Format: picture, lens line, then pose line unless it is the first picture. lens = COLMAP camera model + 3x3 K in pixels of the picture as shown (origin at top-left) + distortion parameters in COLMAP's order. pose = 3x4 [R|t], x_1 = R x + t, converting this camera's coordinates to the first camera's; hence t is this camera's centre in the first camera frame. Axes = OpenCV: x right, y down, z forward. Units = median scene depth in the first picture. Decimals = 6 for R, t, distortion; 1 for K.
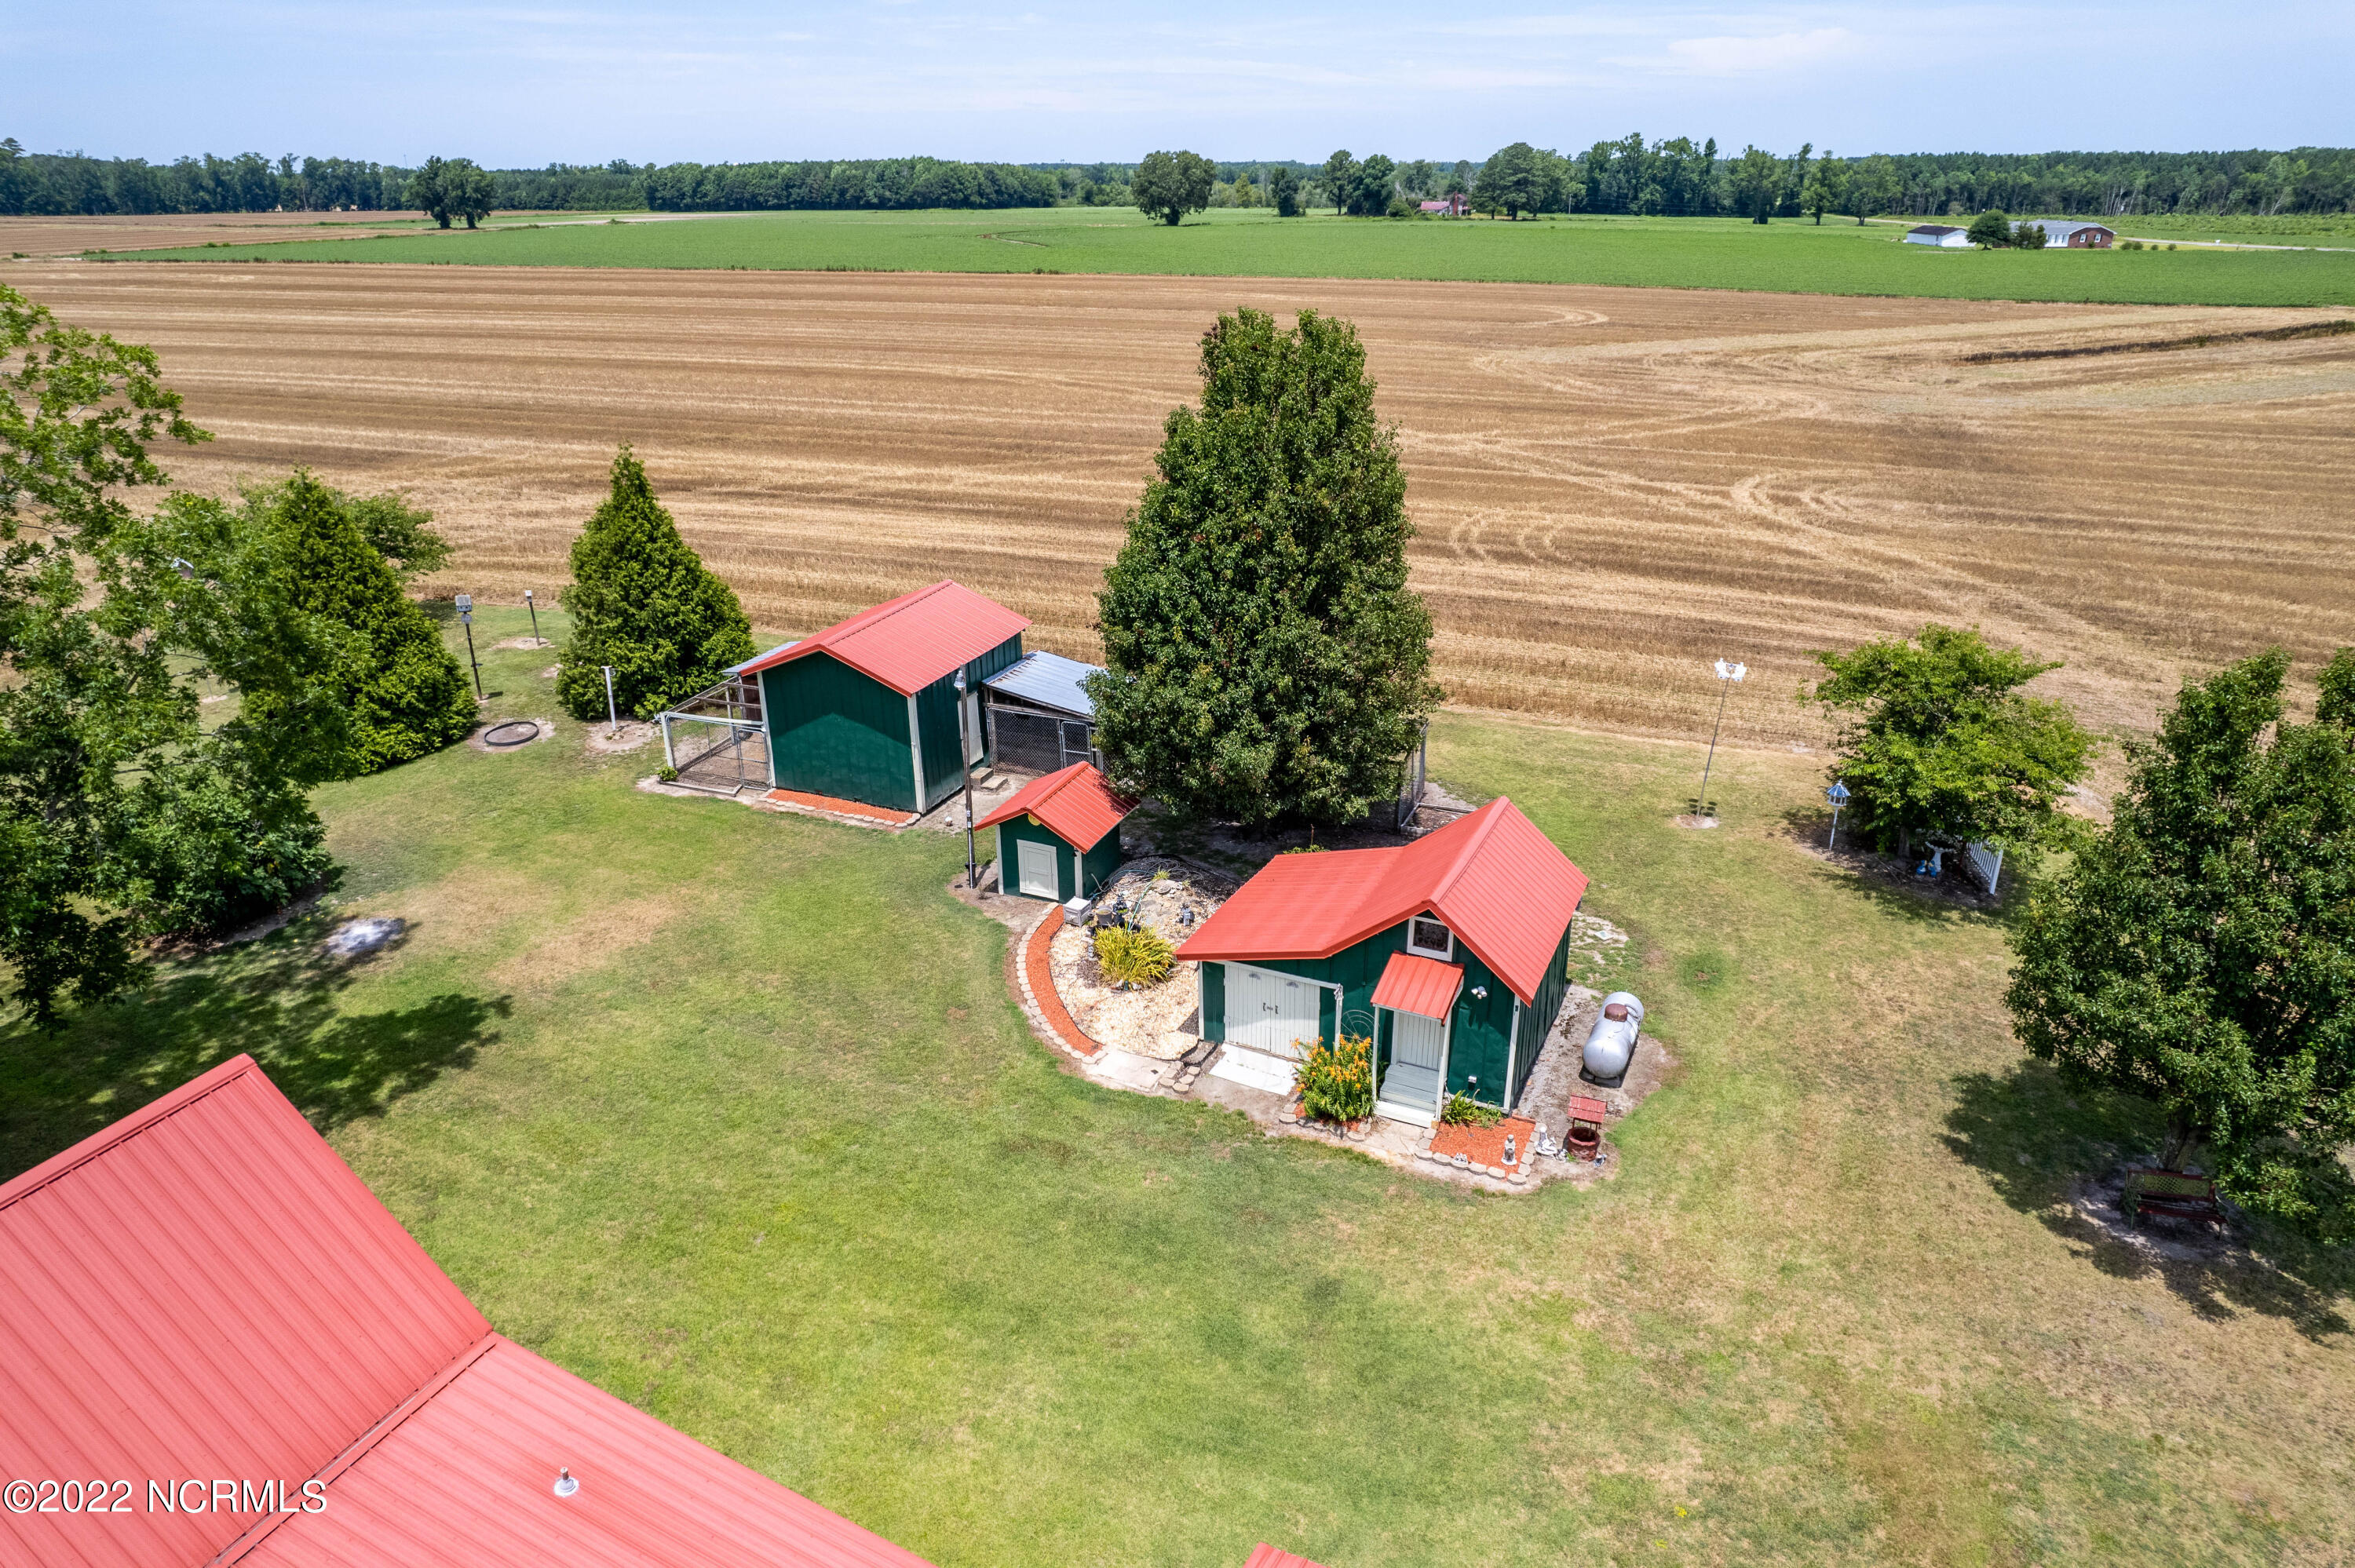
lens RADIAL K [[1505.8, 0, 1177.5], [0, 1505.8, 772.1], [0, 0, 1]] dist [-0.072956, 0.063179]
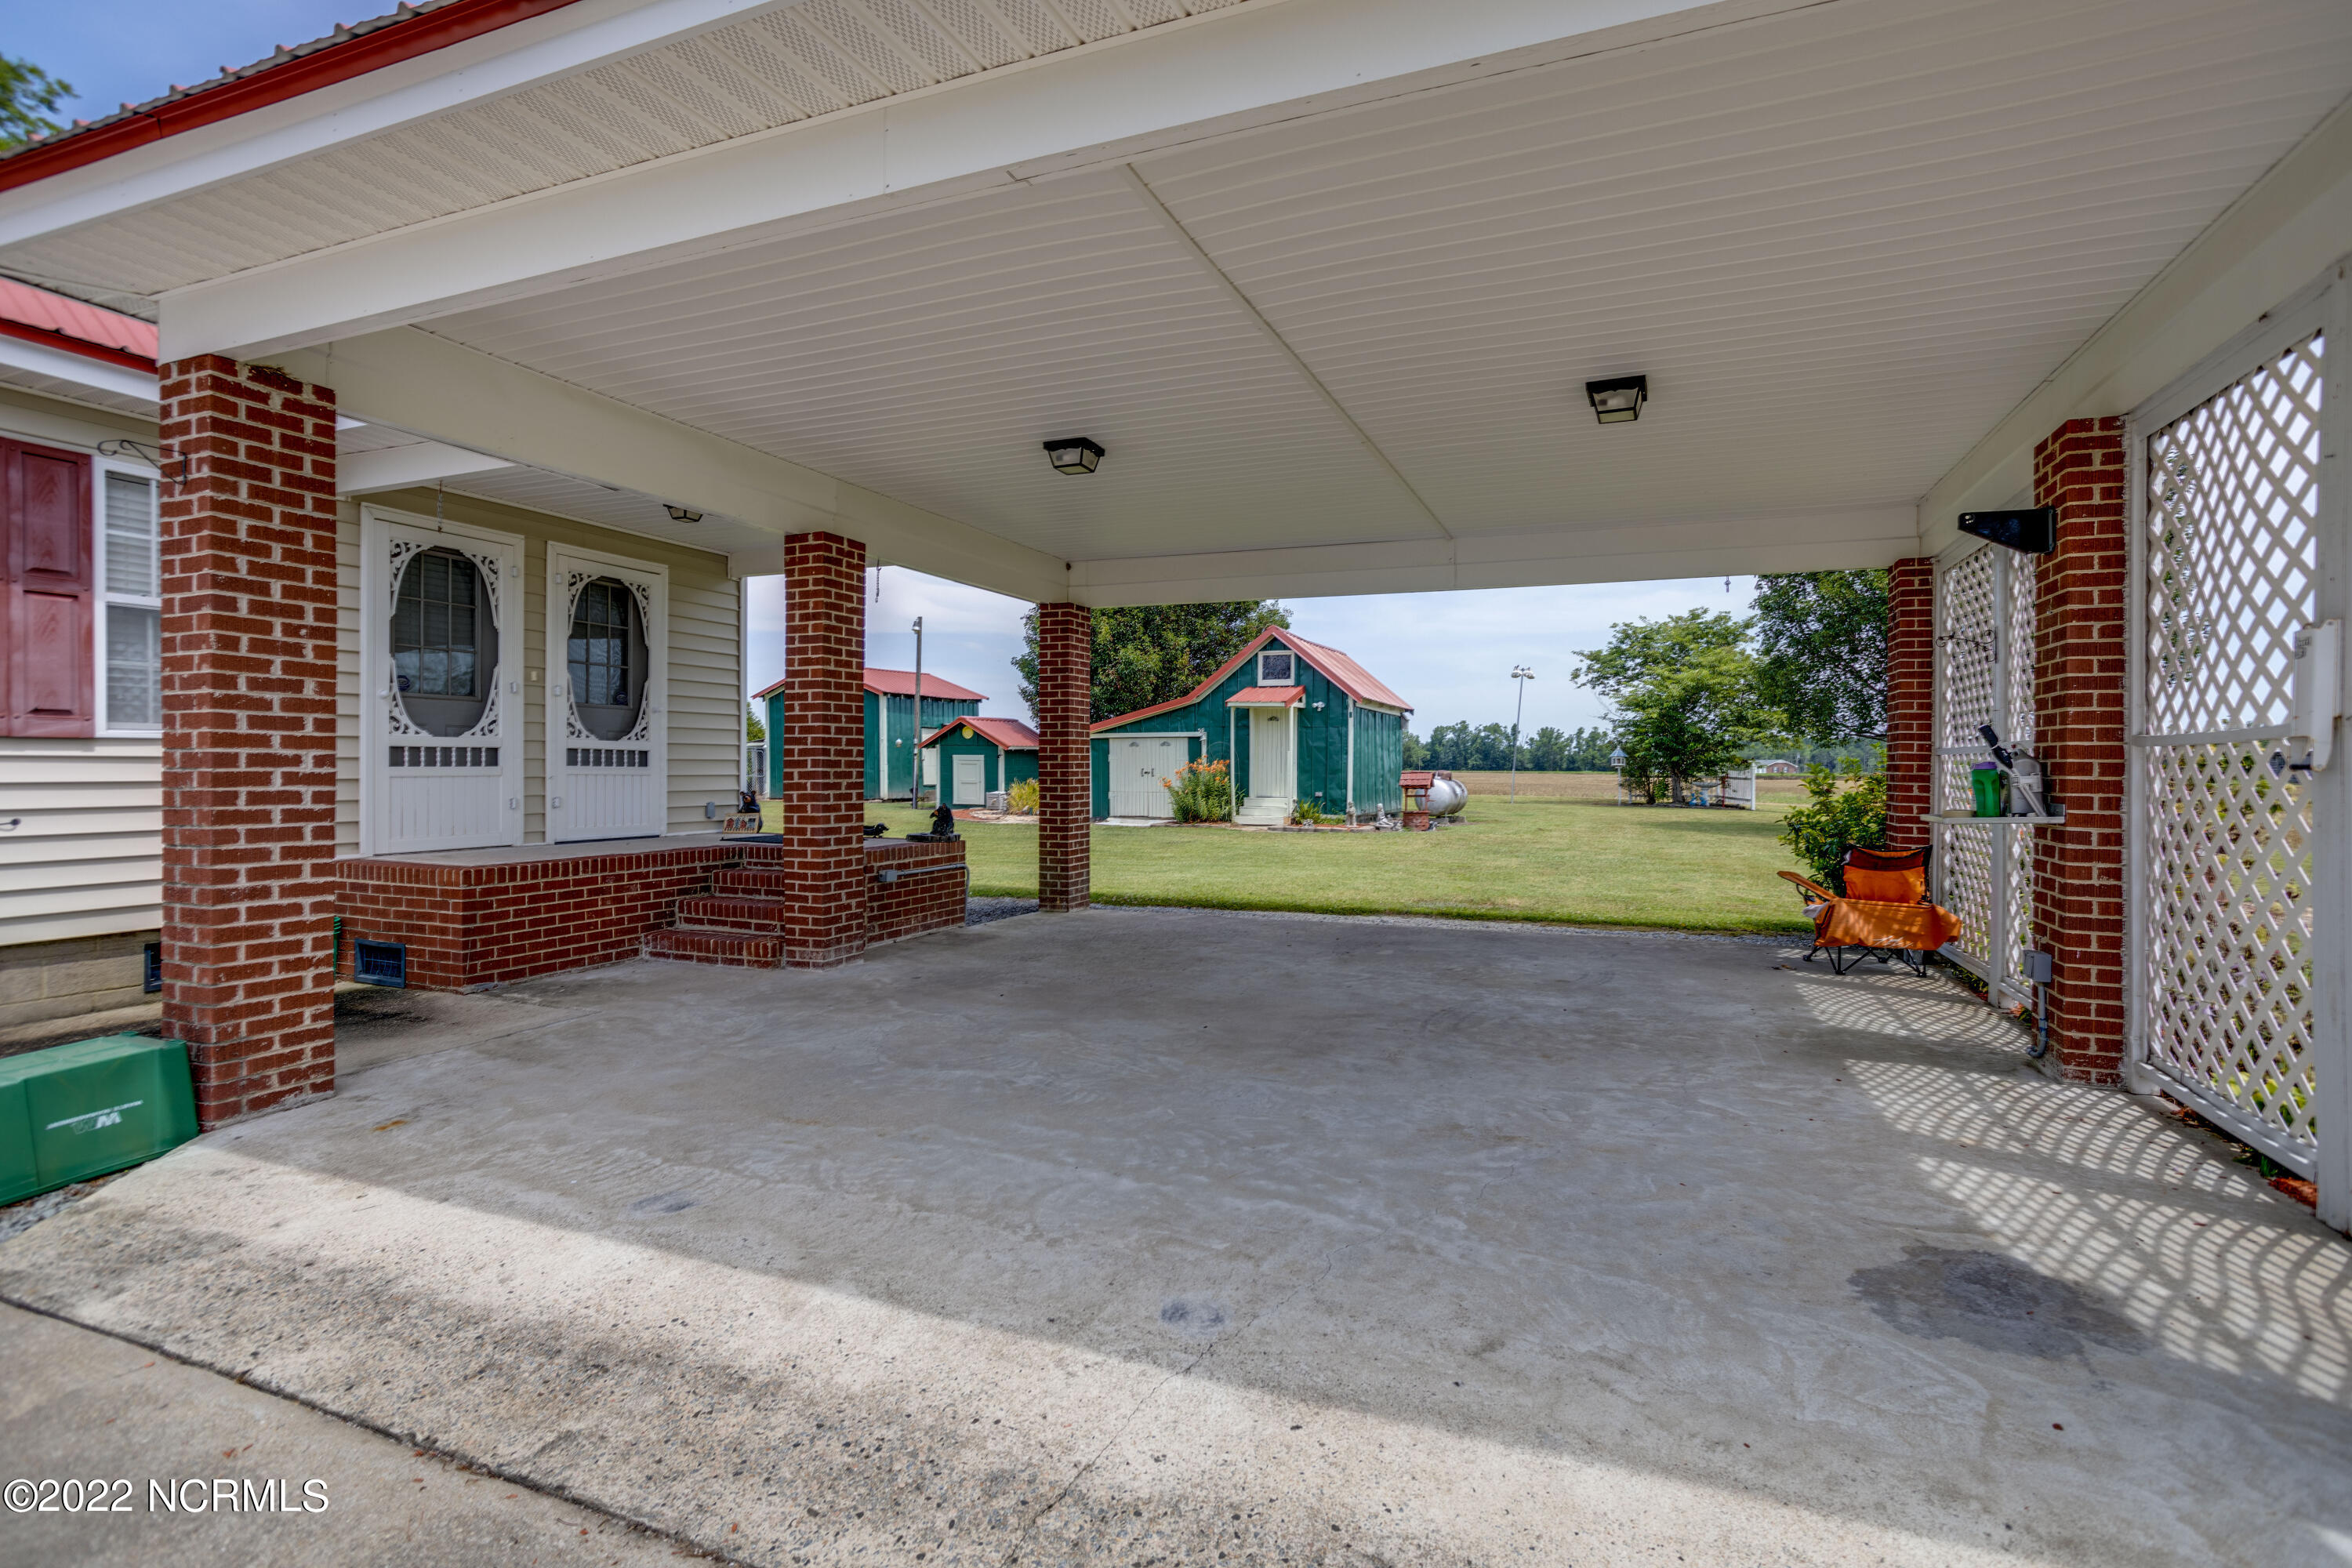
lens RADIAL K [[1136.2, 0, 1181.3], [0, 1136.2, 785.4], [0, 0, 1]] dist [-0.037408, 0.017741]
pose [[0.999442, 0.009683, 0.031961, 0.049128], [0.002473, 0.932960, -0.359971, 0.399708], [-0.033304, 0.359849, 0.932416, 0.144746]]
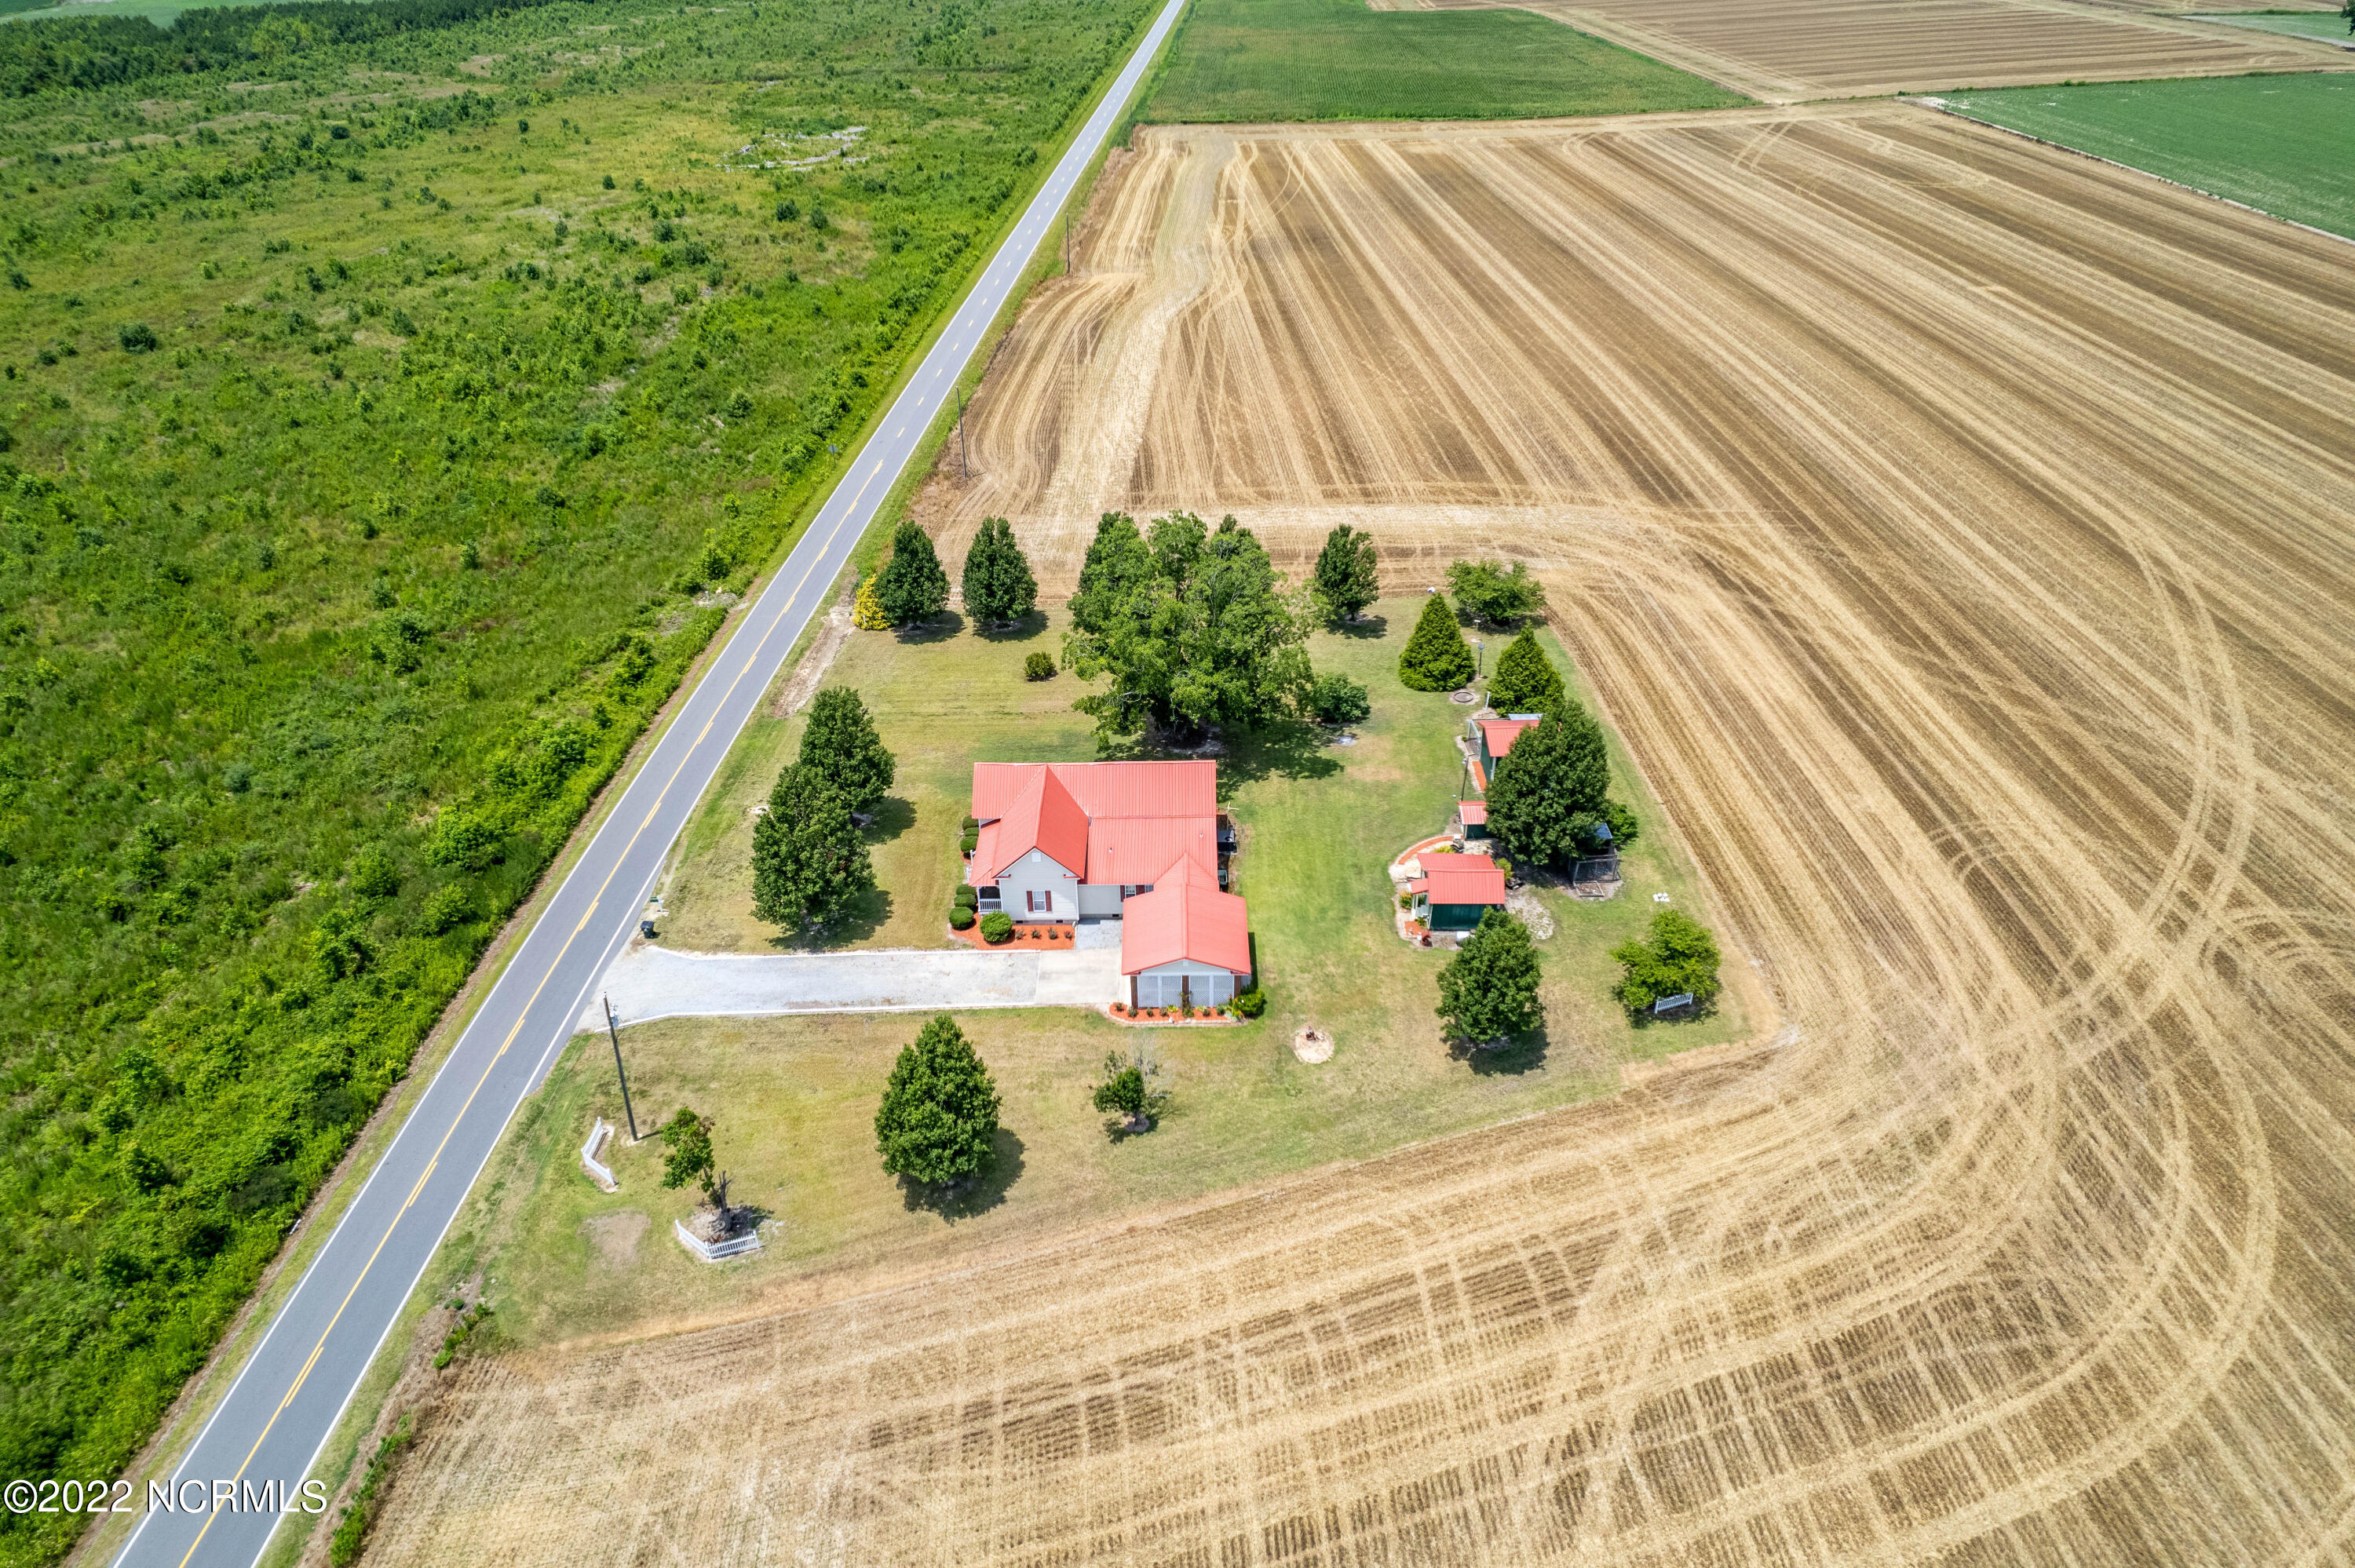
lens RADIAL K [[1505.8, 0, 1172.2], [0, 1505.8, 789.5], [0, 0, 1]] dist [-0.072956, 0.063179]
pose [[0.409226, 0.503383, -0.761012, 2.088217], [-0.336528, 0.858514, 0.386913, -1.043186], [0.848106, 0.097768, 0.520729, -1.235072]]
